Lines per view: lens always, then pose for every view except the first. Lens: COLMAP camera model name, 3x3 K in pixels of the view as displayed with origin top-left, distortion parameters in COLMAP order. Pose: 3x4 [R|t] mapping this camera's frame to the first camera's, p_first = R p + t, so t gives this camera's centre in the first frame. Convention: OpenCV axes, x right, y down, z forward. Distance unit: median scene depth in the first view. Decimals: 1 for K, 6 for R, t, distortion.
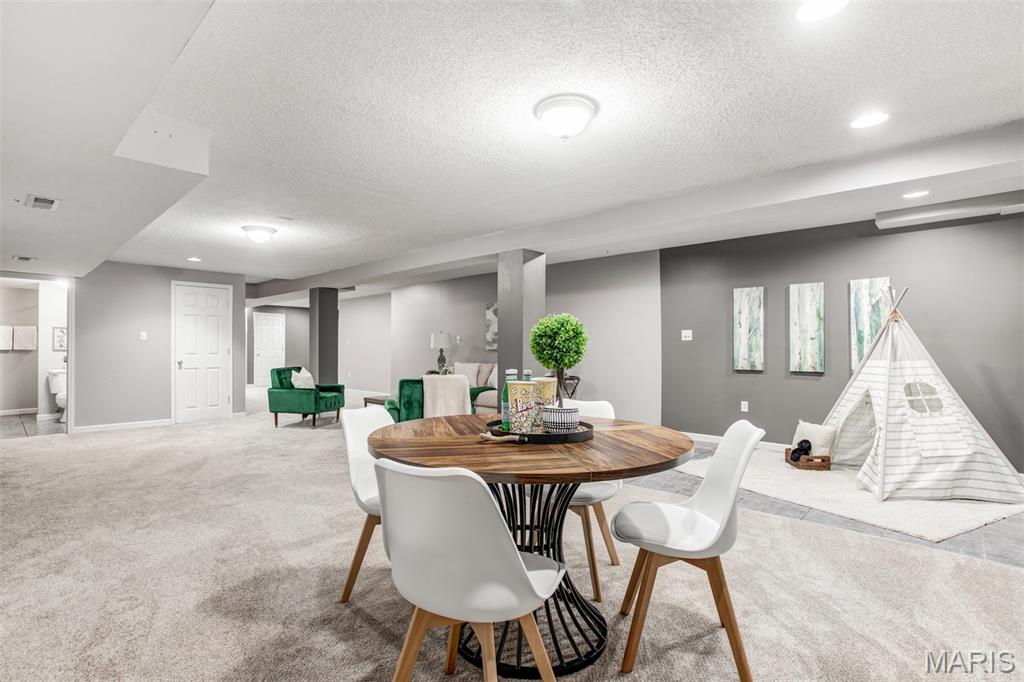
lens RADIAL K [[513.0, 0, 516.3], [0, 513.0, 345.1], [0, 0, 1]] dist [-0.032532, 0.014294]
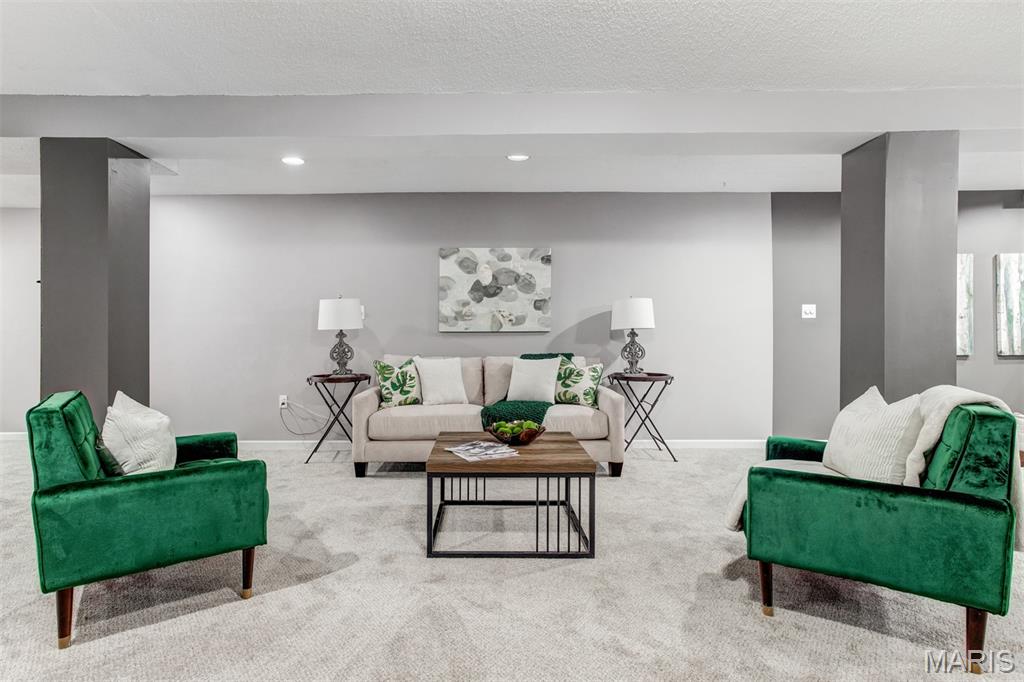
lens RADIAL K [[513.0, 0, 508.9], [0, 513.0, 337.0], [0, 0, 1]] dist [-0.032532, 0.014294]
pose [[0.758821, -0.005215, 0.651278, -0.492045], [-0.002185, 0.999942, 0.010552, 0.011799], [-0.651295, -0.009430, 0.758766, 0.723722]]
